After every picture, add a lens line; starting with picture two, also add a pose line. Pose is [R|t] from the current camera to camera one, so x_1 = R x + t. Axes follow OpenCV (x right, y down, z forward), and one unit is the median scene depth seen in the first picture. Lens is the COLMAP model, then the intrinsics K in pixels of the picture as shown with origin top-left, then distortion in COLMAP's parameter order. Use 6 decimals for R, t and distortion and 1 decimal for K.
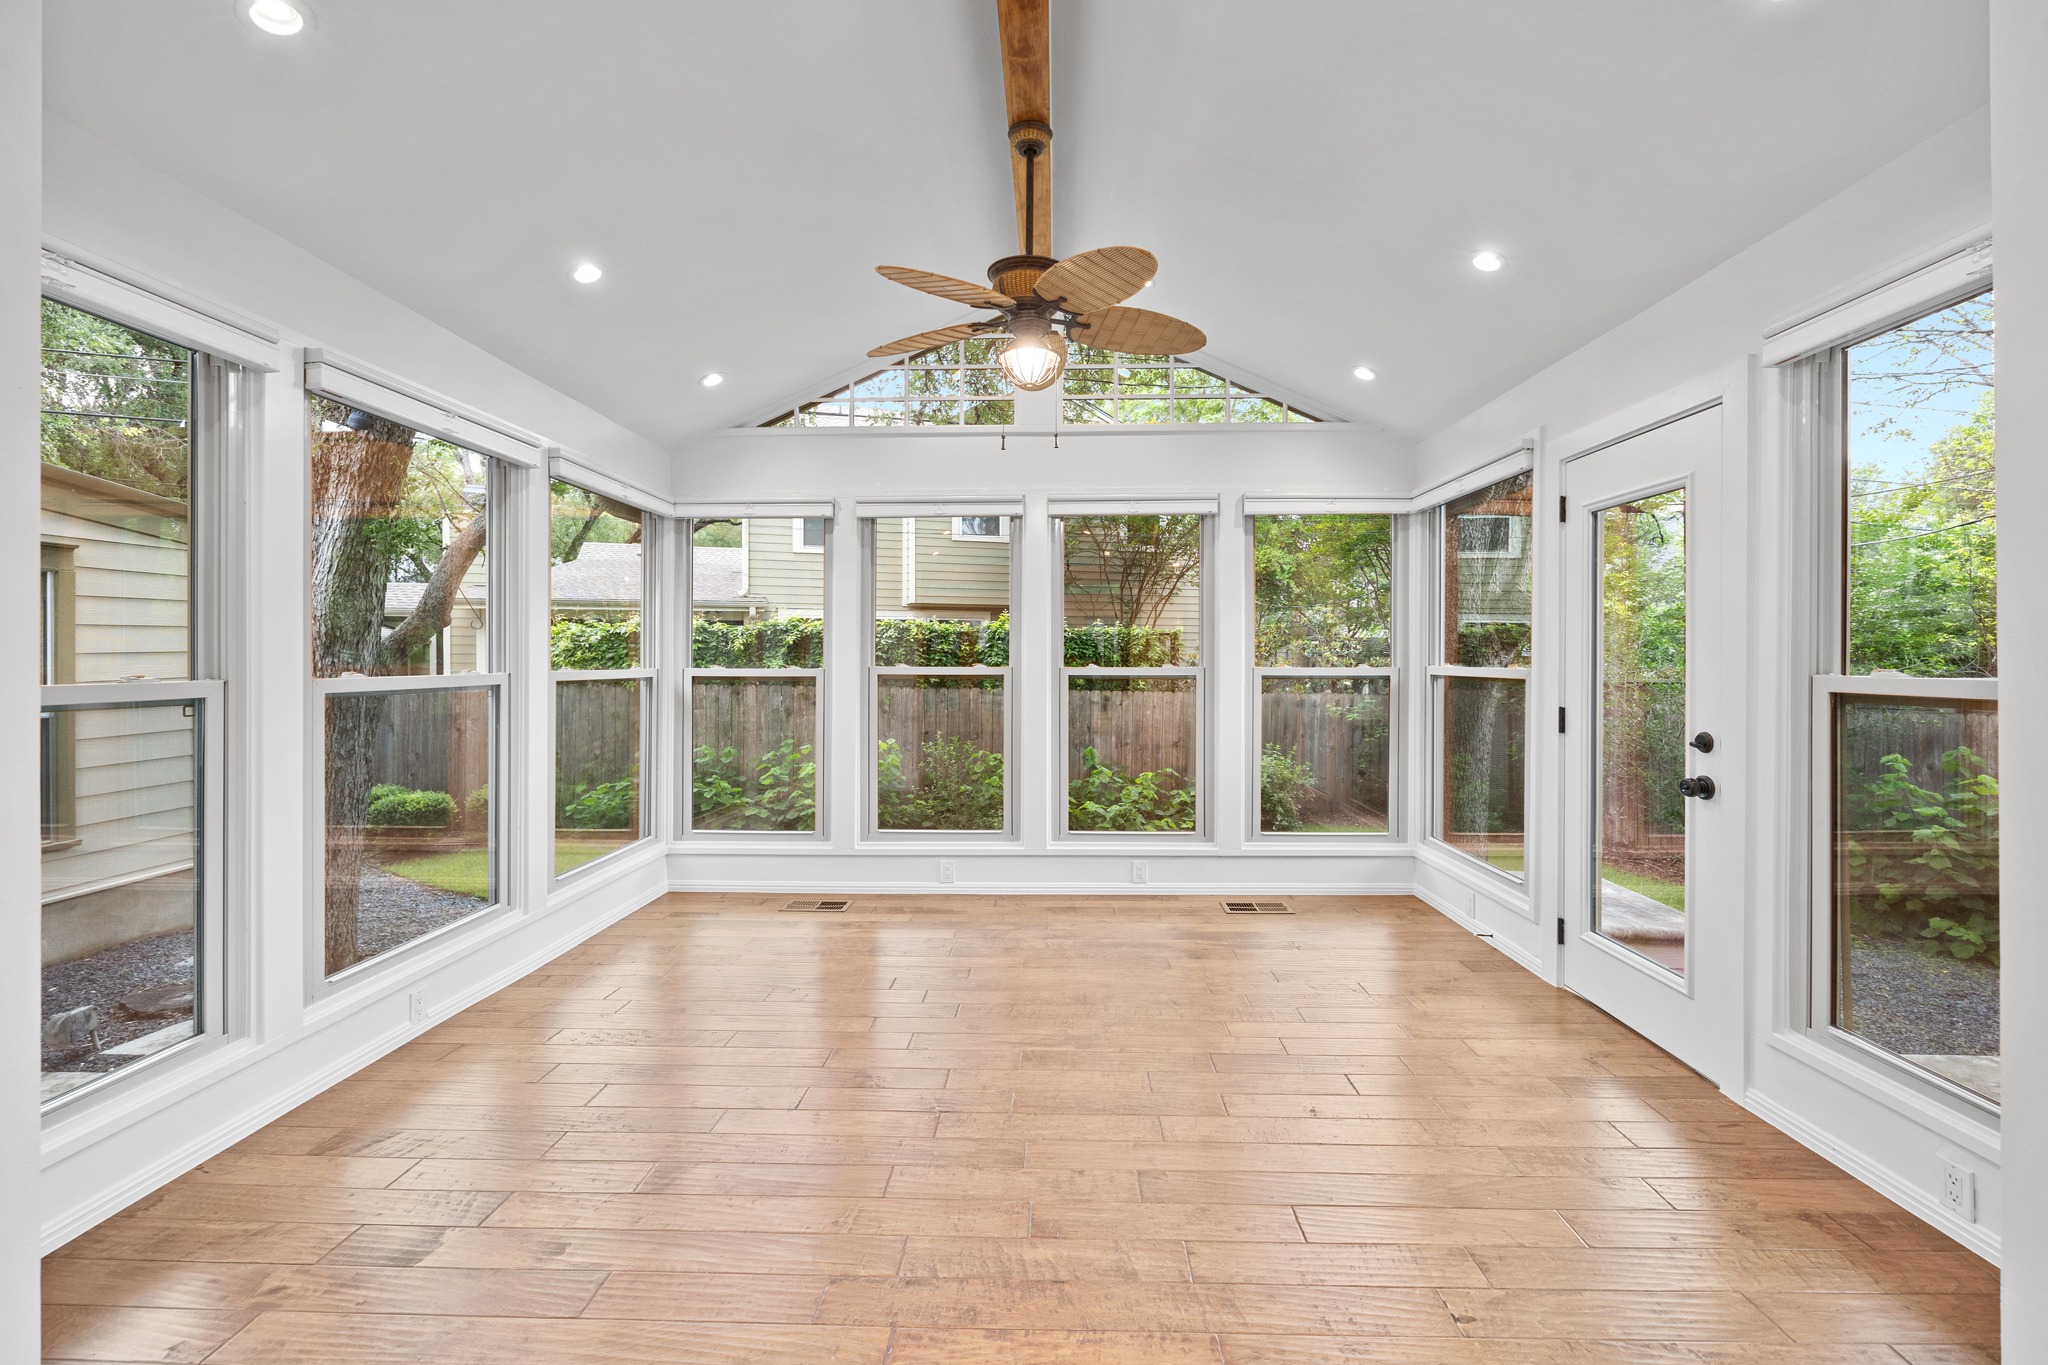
lens RADIAL K [[792.6, 0, 1028.5], [0, 792.6, 665.5], [0, 0, 1]] dist [-0.003308, -0.000471]
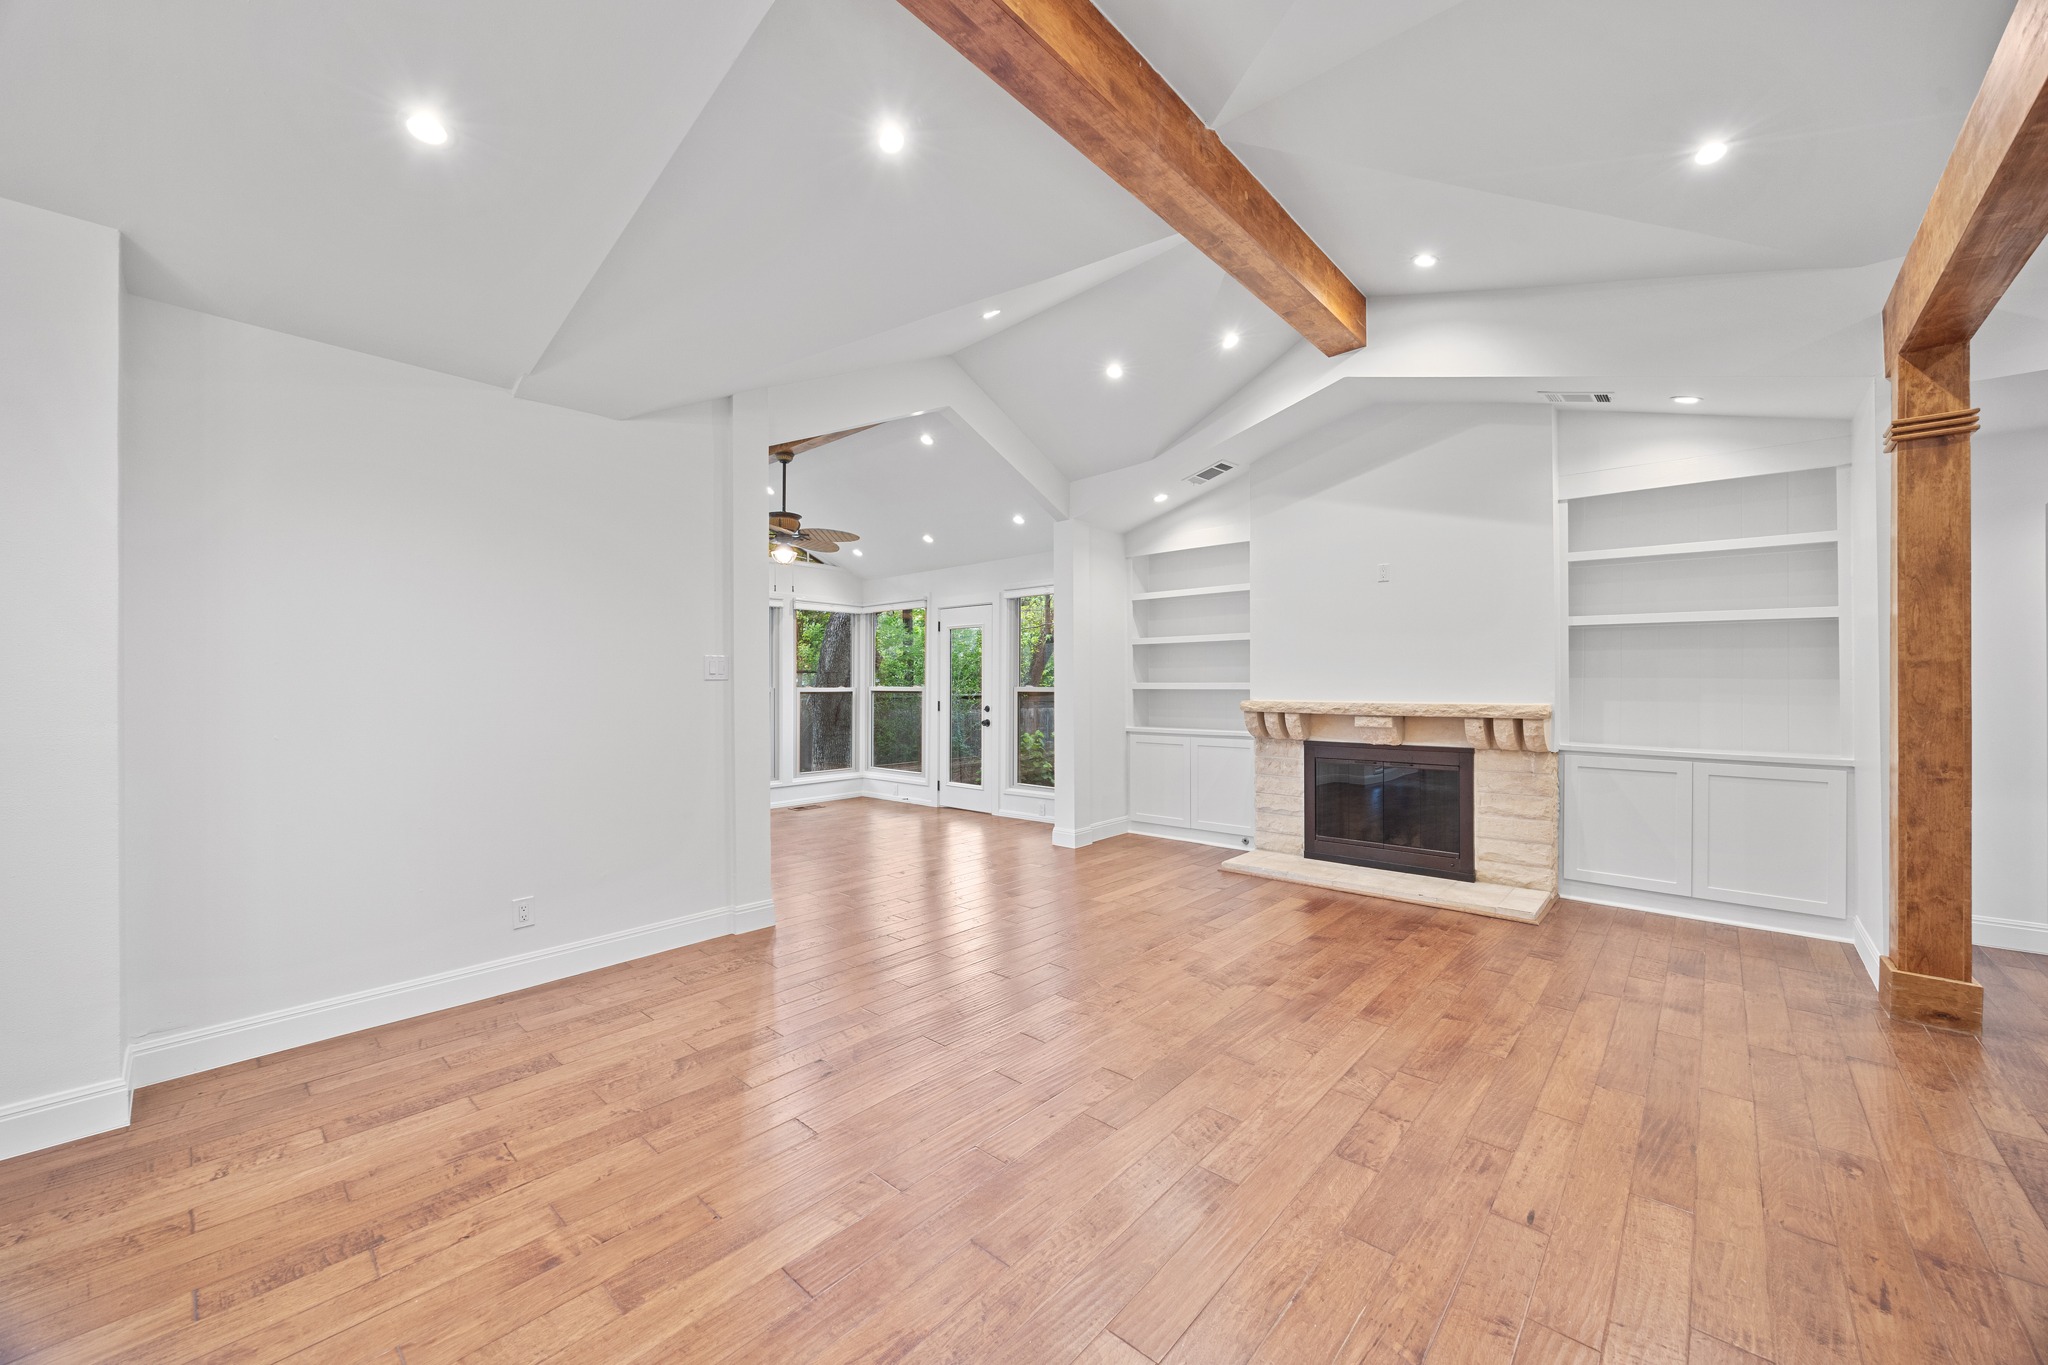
lens RADIAL K [[792.6, 0, 1012.1], [0, 792.6, 680.5], [0, 0, 1]] dist [-0.003308, -0.000471]
pose [[0.649367, 0.001604, 0.760473, -1.365966], [0.004441, 0.999973, -0.005901, 0.000579], [-0.760462, 0.007210, 0.649342, -1.050226]]
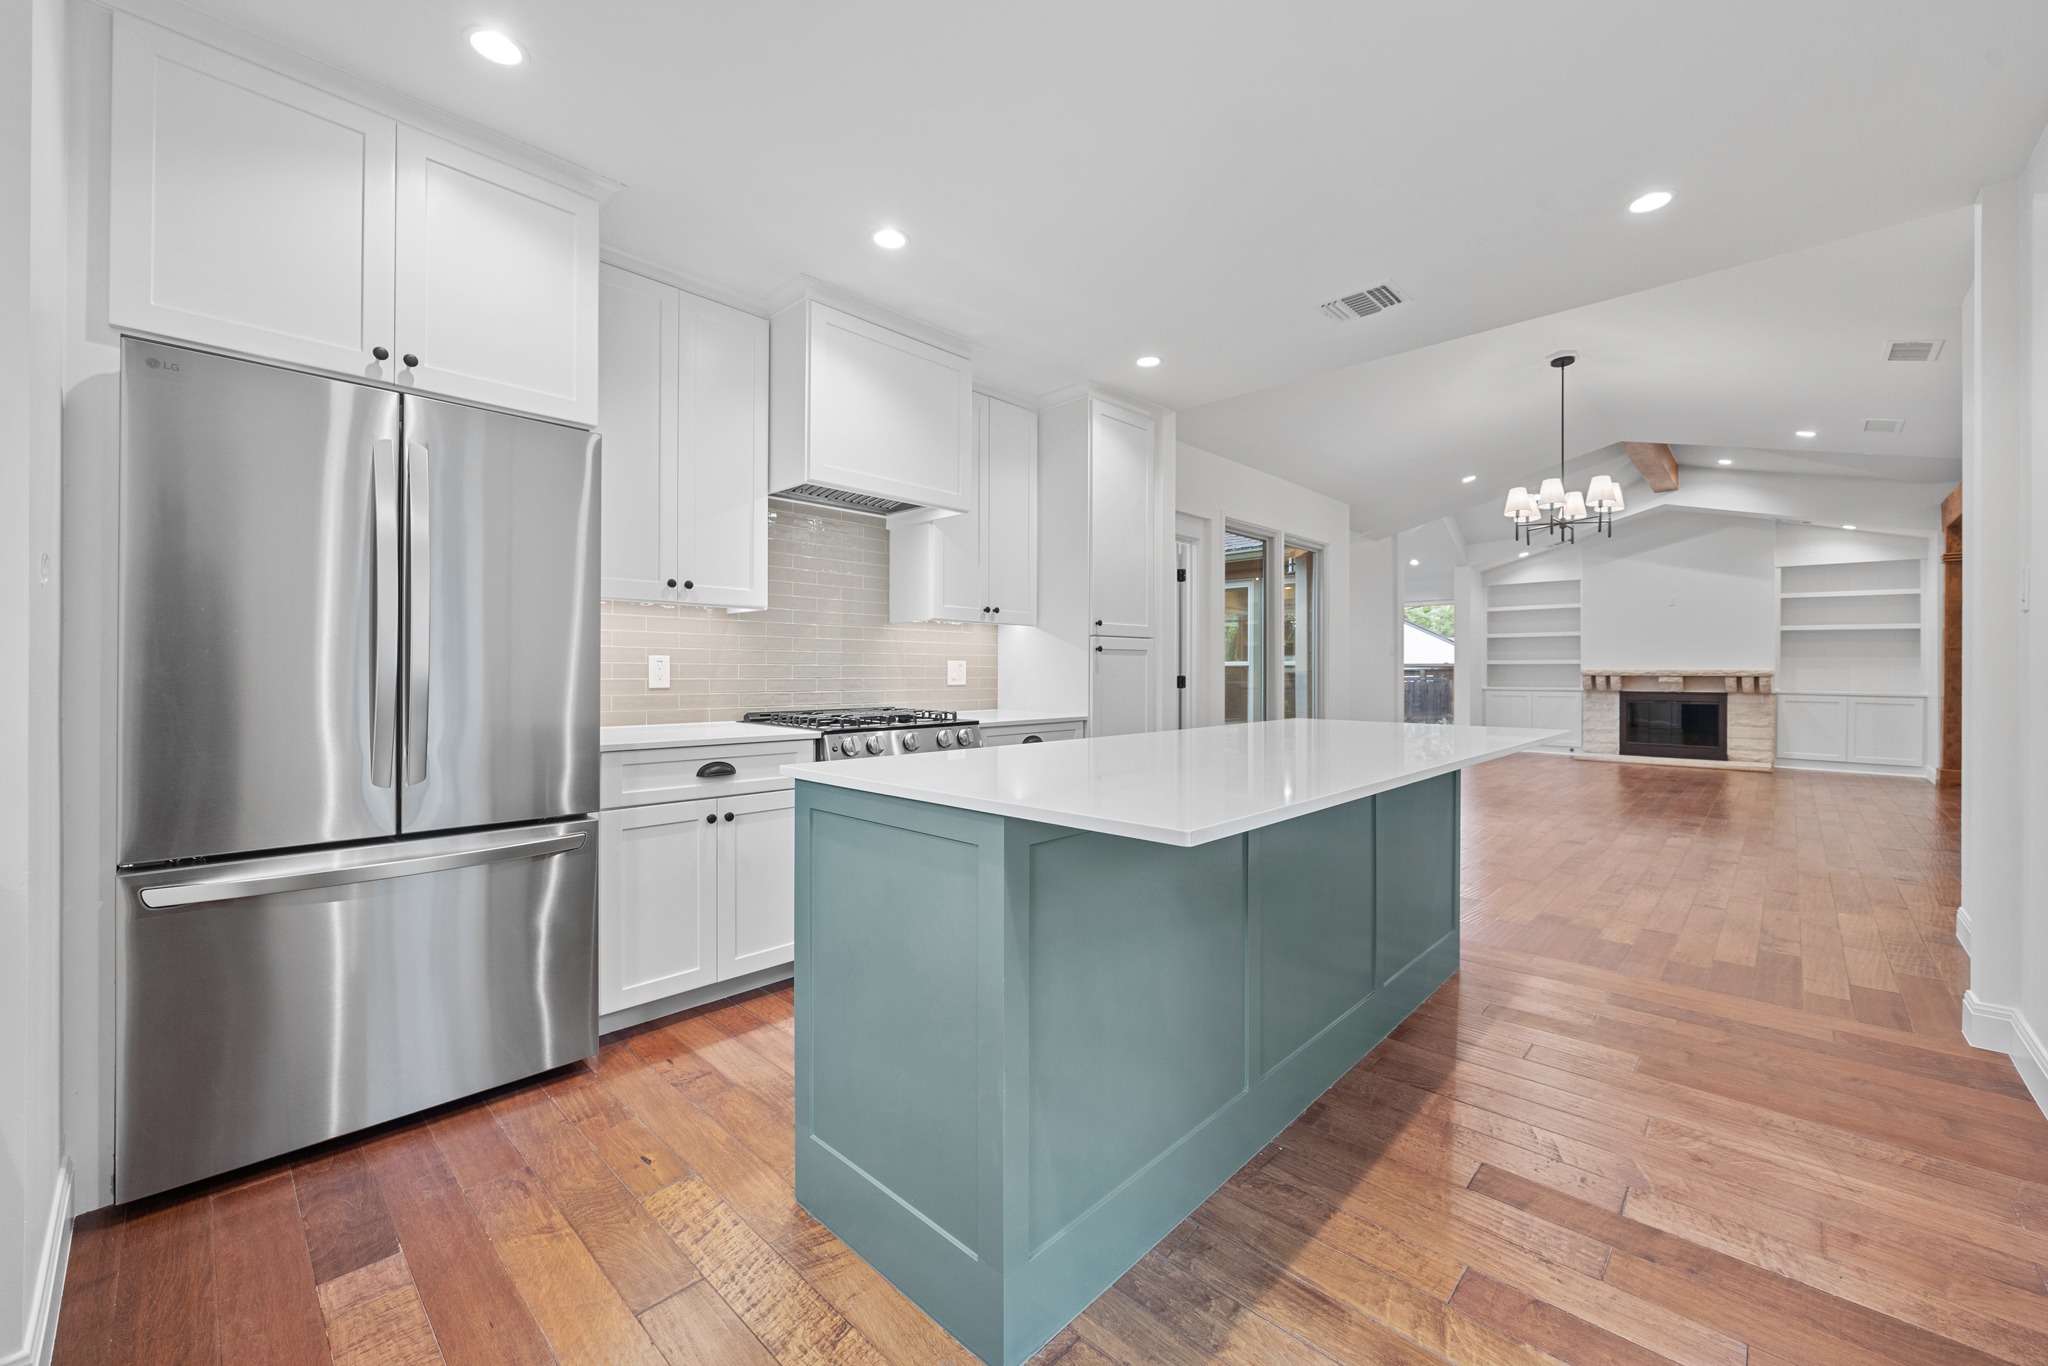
lens RADIAL K [[792.6, 0, 1045.9], [0, 792.6, 675.4], [0, 0, 1]] dist [-0.003308, -0.000471]
pose [[0.669135, 0.001235, 0.743140, -3.908862], [-0.002262, 0.999997, 0.000375, 0.076324], [-0.743137, -0.001932, 0.669136, -0.782301]]
